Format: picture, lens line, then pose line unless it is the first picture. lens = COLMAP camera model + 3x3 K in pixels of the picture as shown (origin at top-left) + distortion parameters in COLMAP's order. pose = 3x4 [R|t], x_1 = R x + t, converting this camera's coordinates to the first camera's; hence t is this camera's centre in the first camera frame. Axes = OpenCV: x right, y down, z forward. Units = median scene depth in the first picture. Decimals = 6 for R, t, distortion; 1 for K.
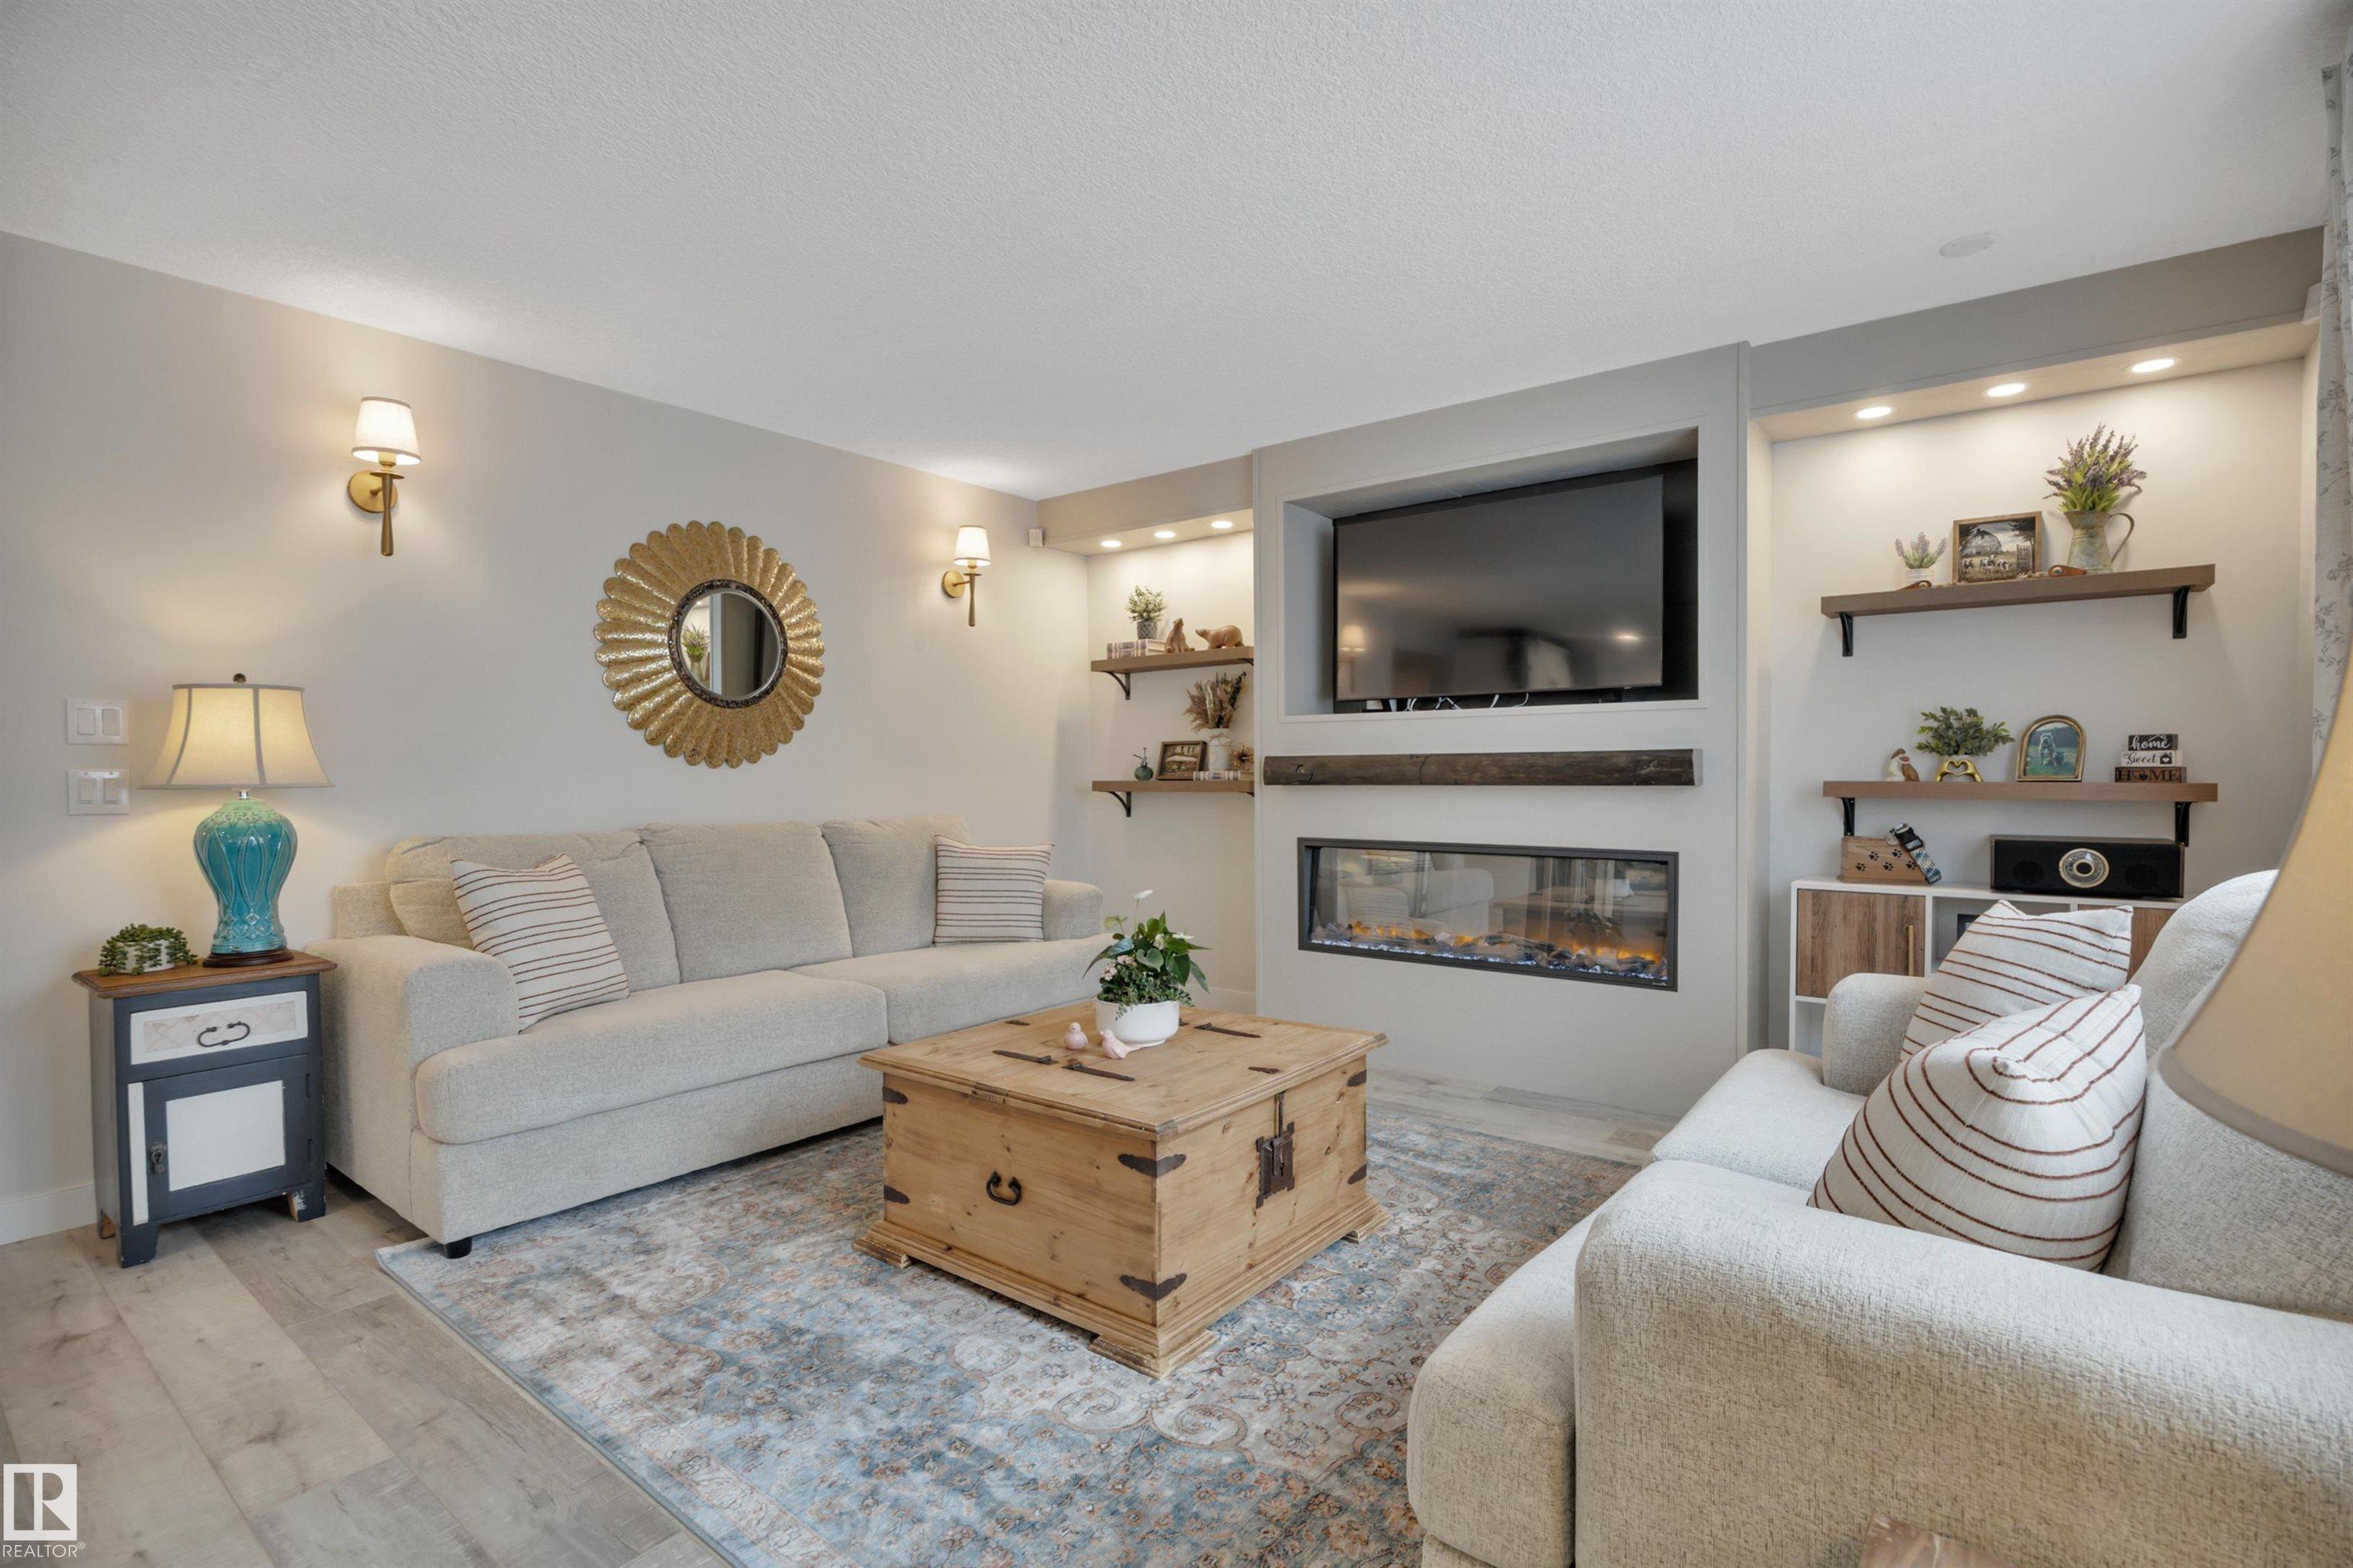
lens RADIAL K [[1093.9, 0, 1166.7], [0, 1093.9, 795.5], [0, 0, 1]] dist [0.002307, 0.000616]
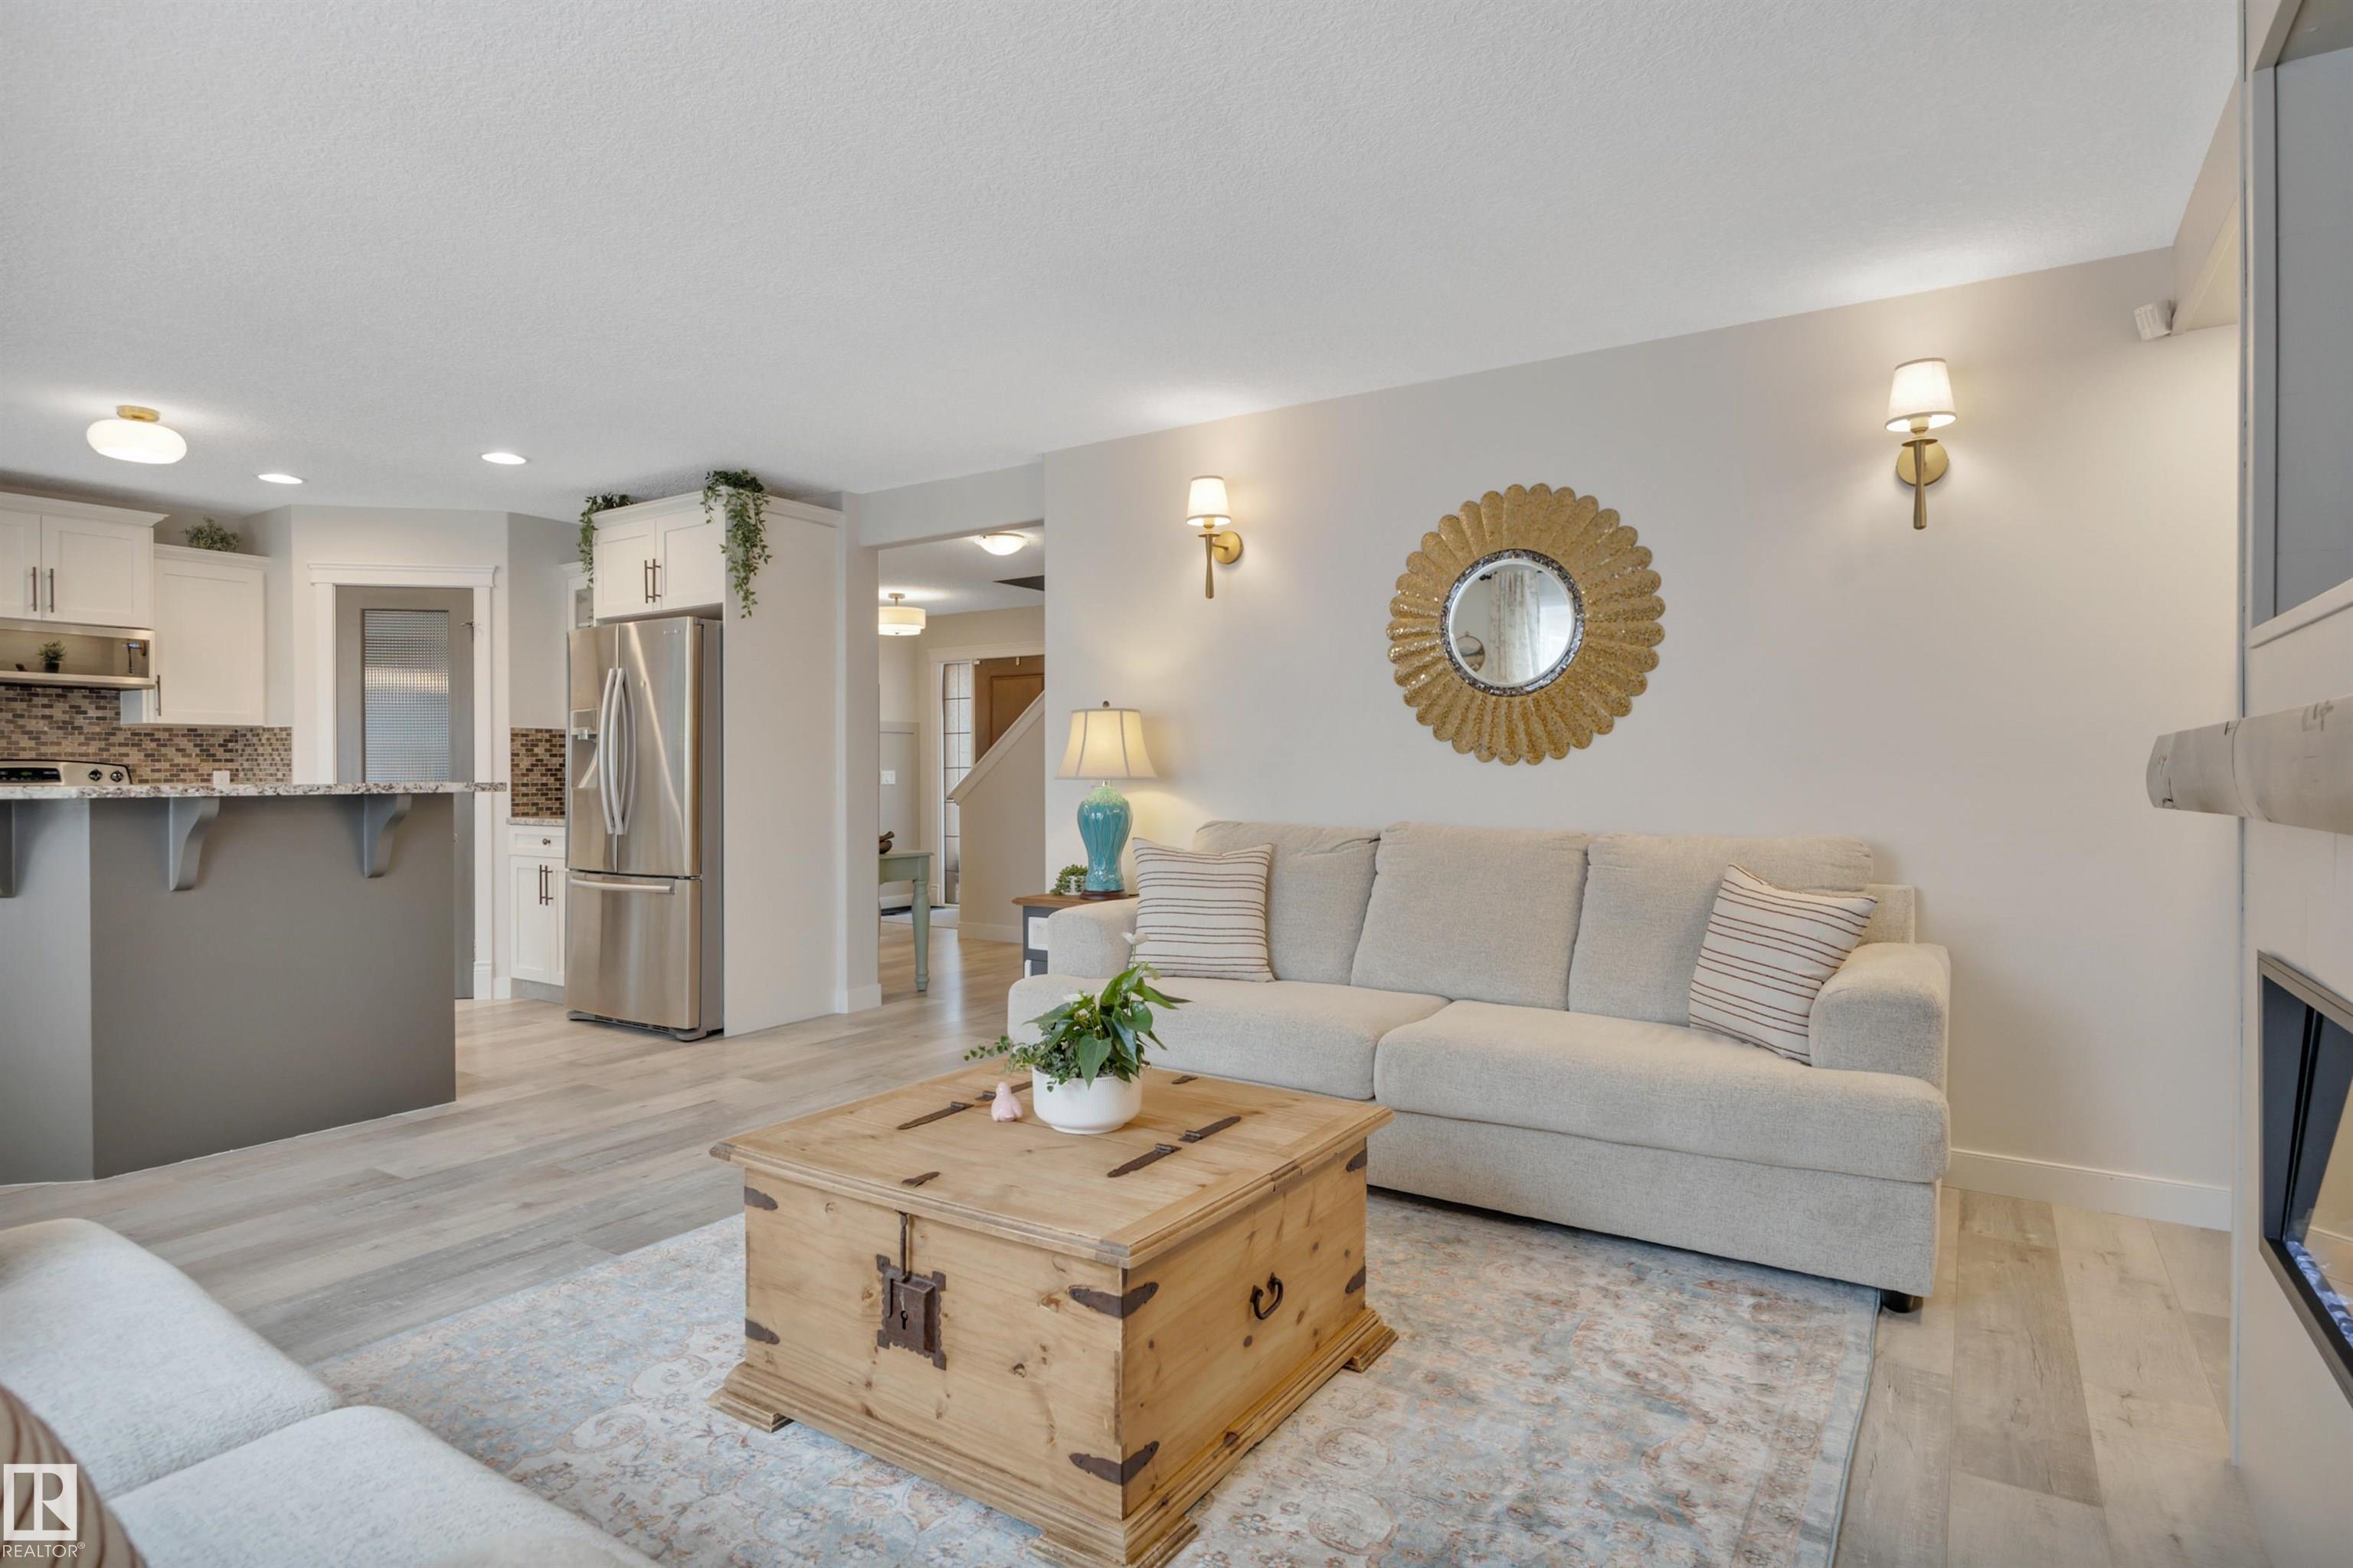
lens RADIAL K [[1228.3, 0, 1182.4], [0, 1228.3, 780.1], [0, 0, 1]] dist [0.004313, 0.001020]
pose [[0.094891, 0.012628, -0.995408, 0.669289], [-0.023317, 0.999673, 0.010459, -0.021129], [0.995215, 0.022217, 0.095155, 0.789519]]
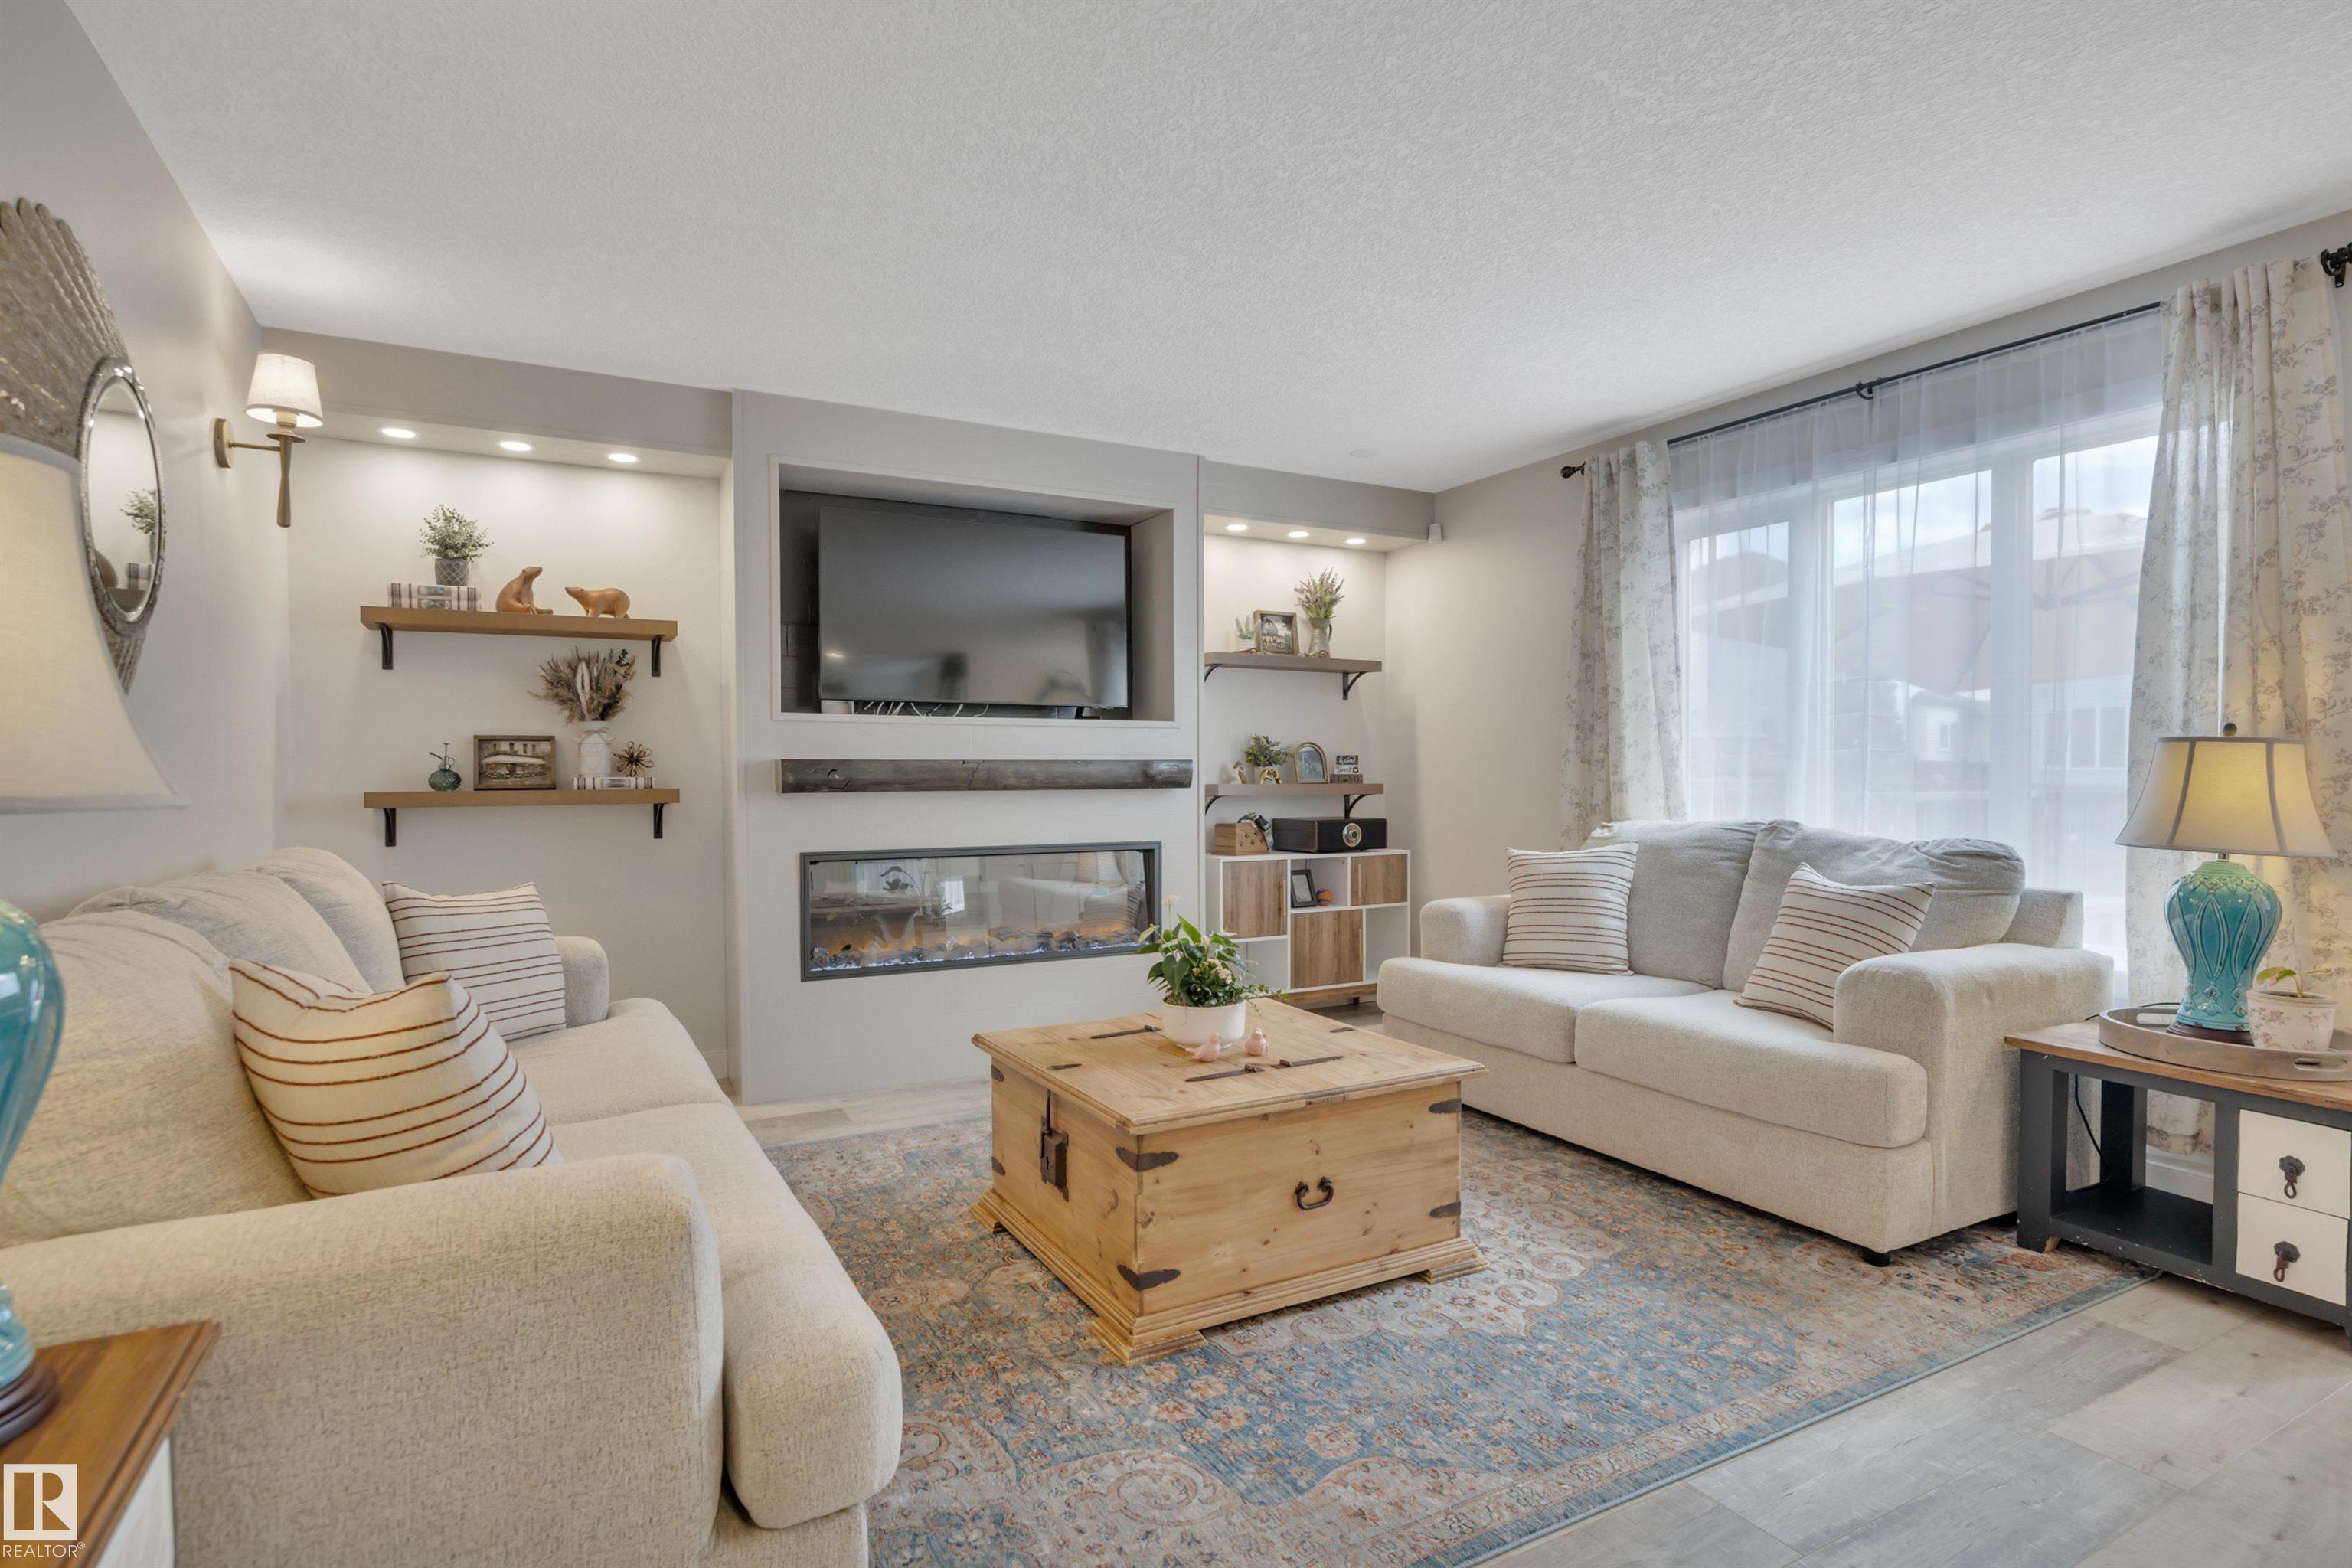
lens RADIAL K [[1178.0, 0, 1155.8], [0, 1178.0, 785.1], [0, 0, 1]] dist [-0.001069, 0.002598]
pose [[0.409798, -0.005608, 0.912159, -0.834232], [0.021524, 0.999762, -0.003523, -0.008626], [-0.911922, 0.021077, 0.409822, 0.481249]]
